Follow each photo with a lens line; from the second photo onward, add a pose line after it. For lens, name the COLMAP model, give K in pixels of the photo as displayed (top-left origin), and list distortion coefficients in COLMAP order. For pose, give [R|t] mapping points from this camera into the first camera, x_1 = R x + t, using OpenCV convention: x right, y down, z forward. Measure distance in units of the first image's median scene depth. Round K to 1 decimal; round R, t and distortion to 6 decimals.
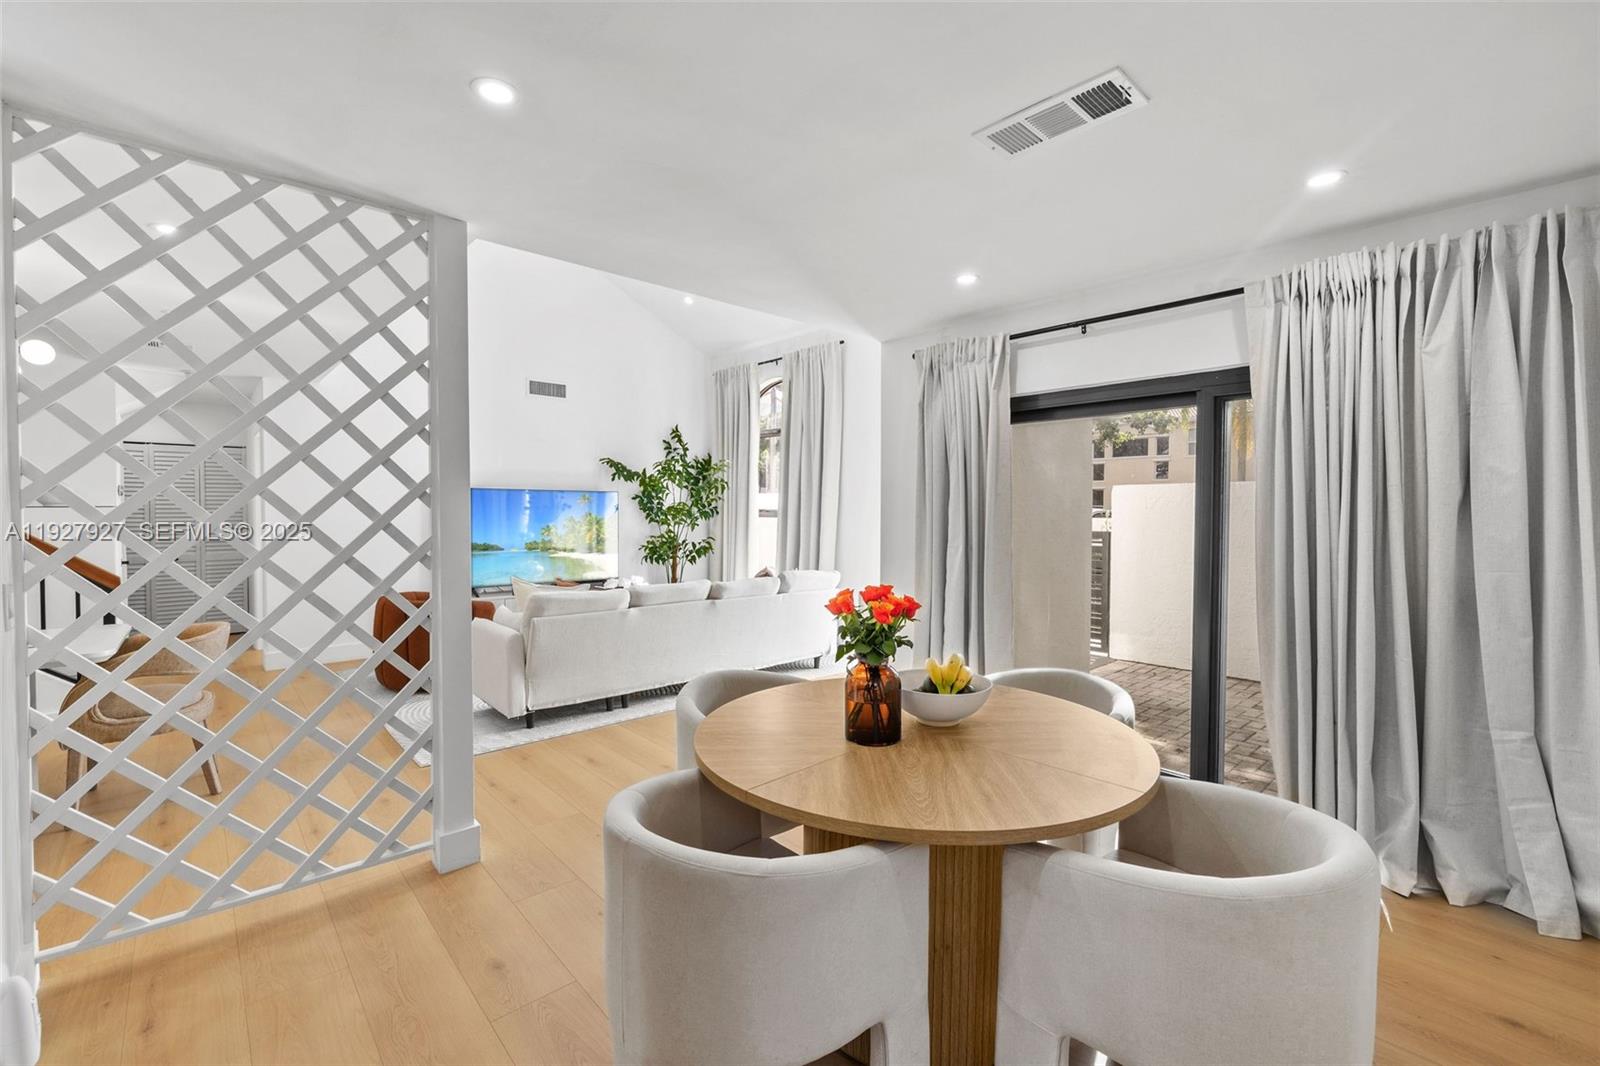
lens RADIAL K [[705.0, 0, 788.8], [0, 705.0, 506.1], [0, 0, 1]] dist [0.000011, -0.001450]
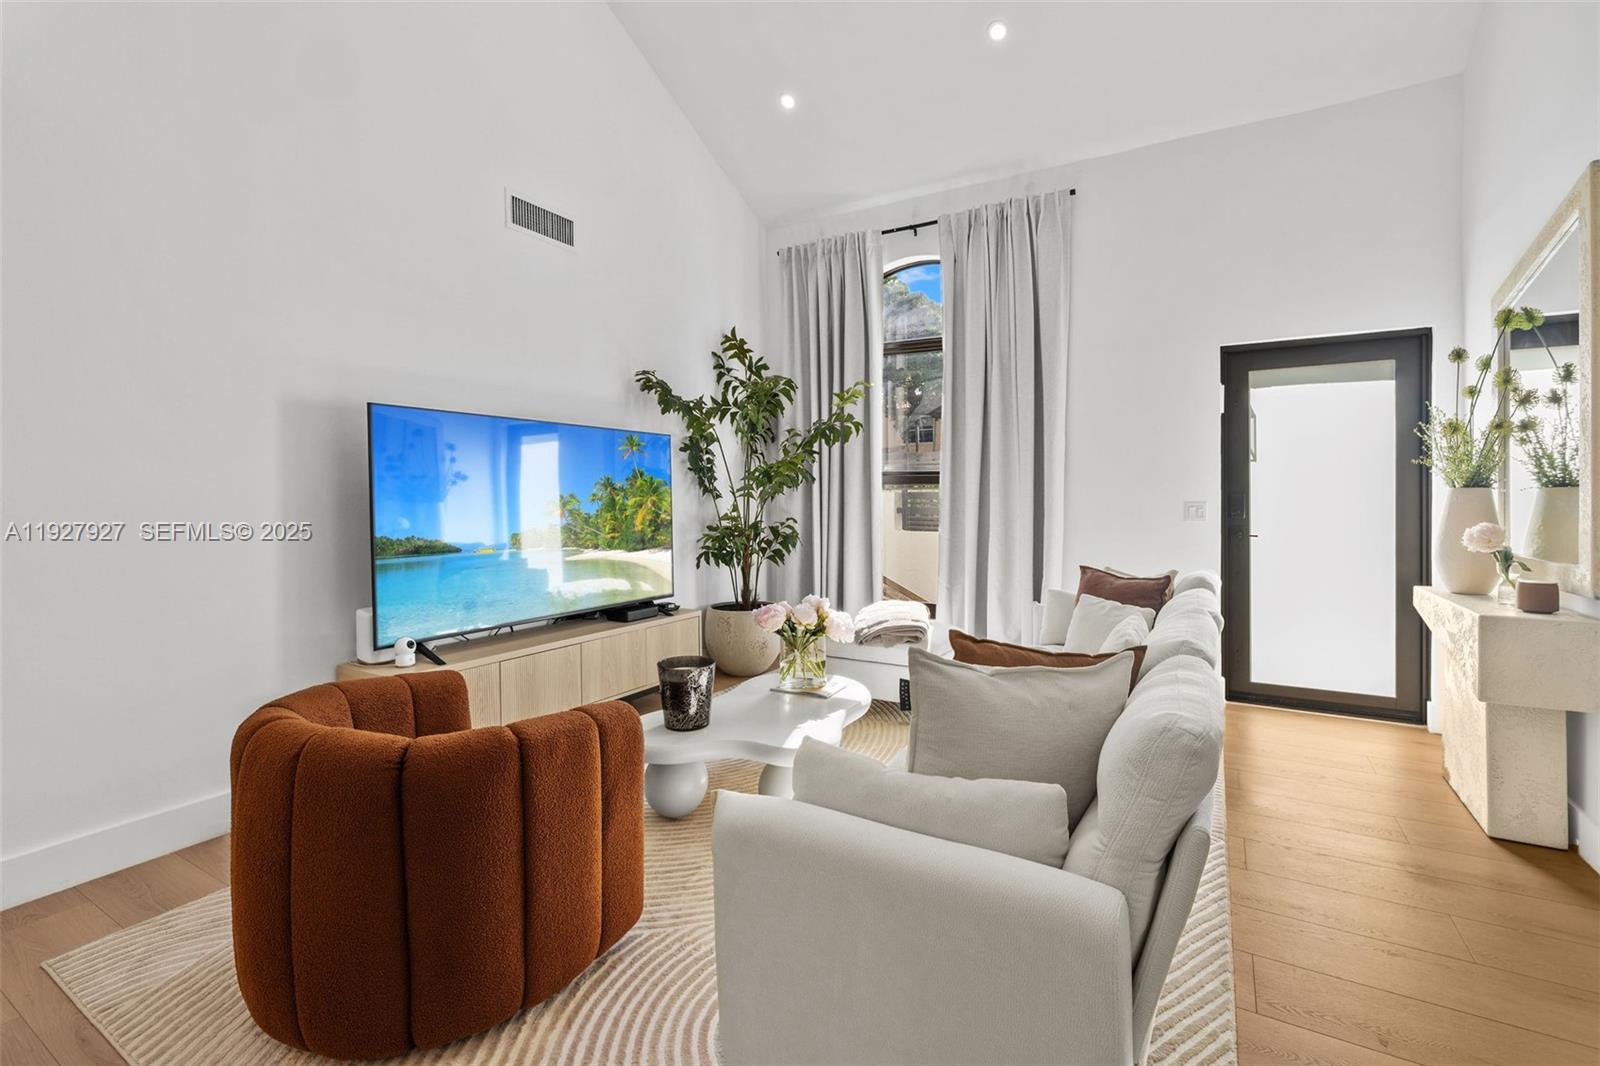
lens RADIAL K [[705.0, 0, 787.0], [0, 705.0, 511.2], [0, 0, 1]] dist [0.000011, -0.001450]
pose [[0.941799, -0.011929, 0.335965, -0.330159], [0.003475, 0.999662, 0.025753, 0.023680], [-0.336158, -0.023087, 0.941522, 0.446717]]
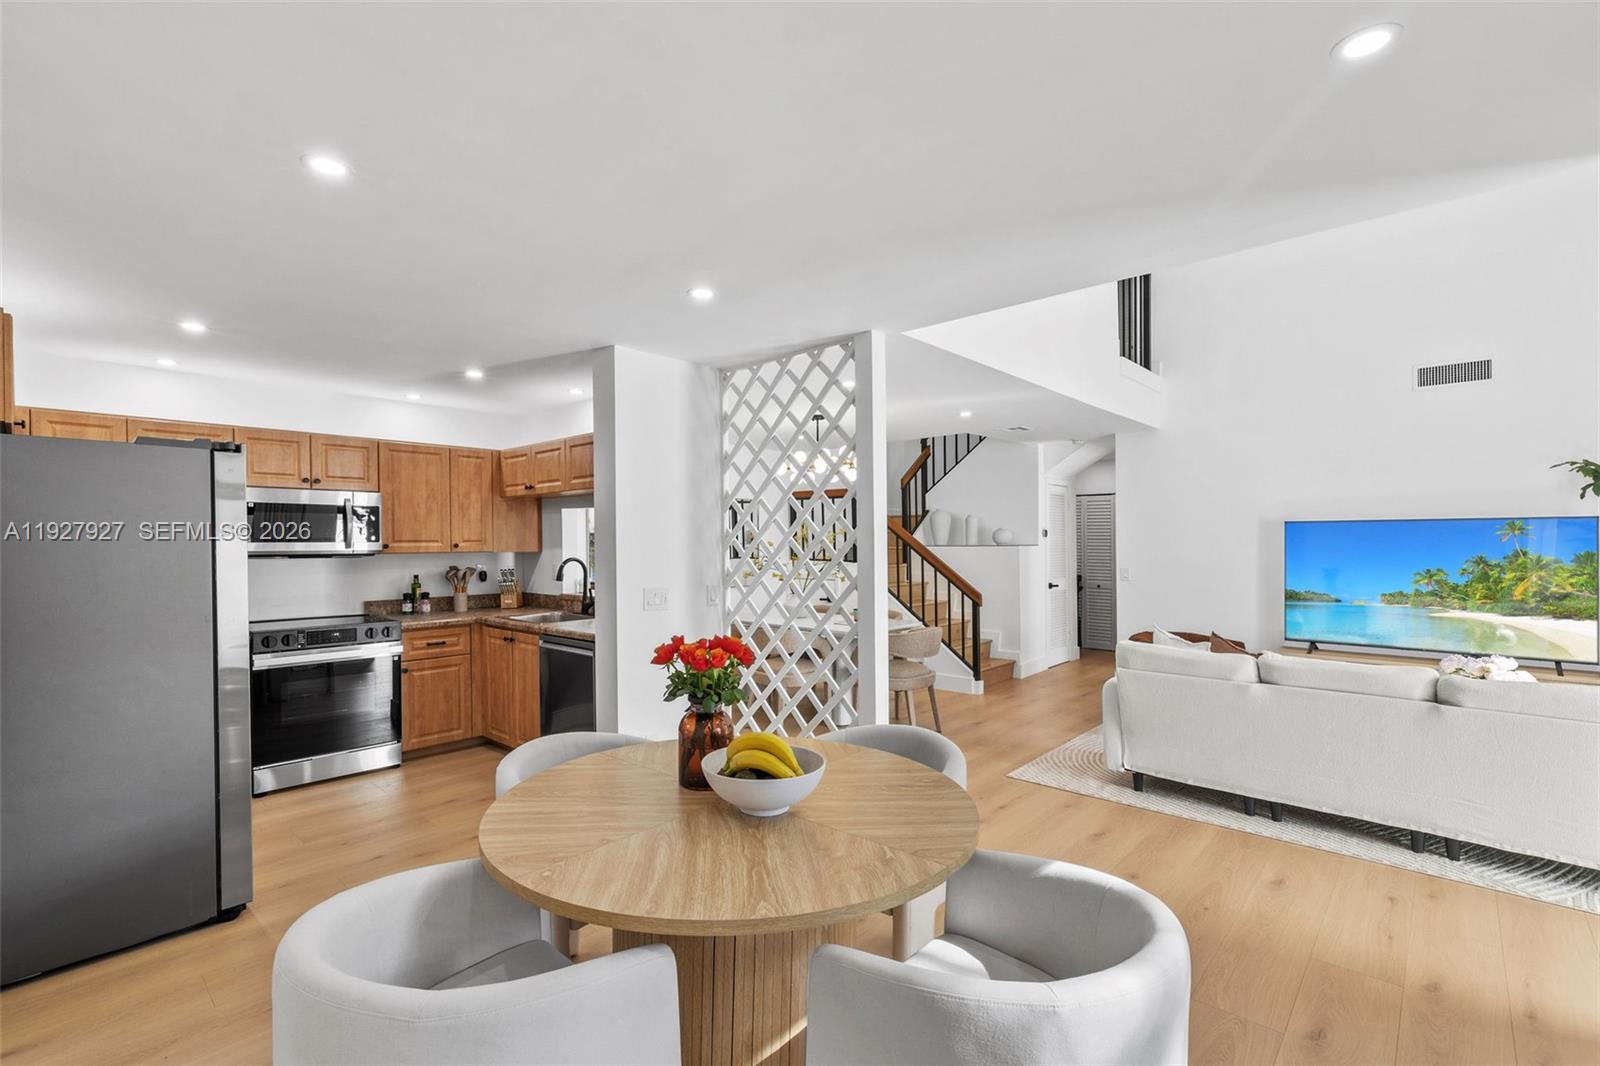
lens RADIAL K [[705.0, 0, 750.3], [0, 705.0, 527.6], [0, 0, 1]] dist [0.000011, -0.001450]
pose [[0.049517, -0.025585, -0.998446, 0.294149], [0.010403, 0.999631, -0.025099, -0.003658], [0.998719, -0.009144, 0.049765, 0.258160]]
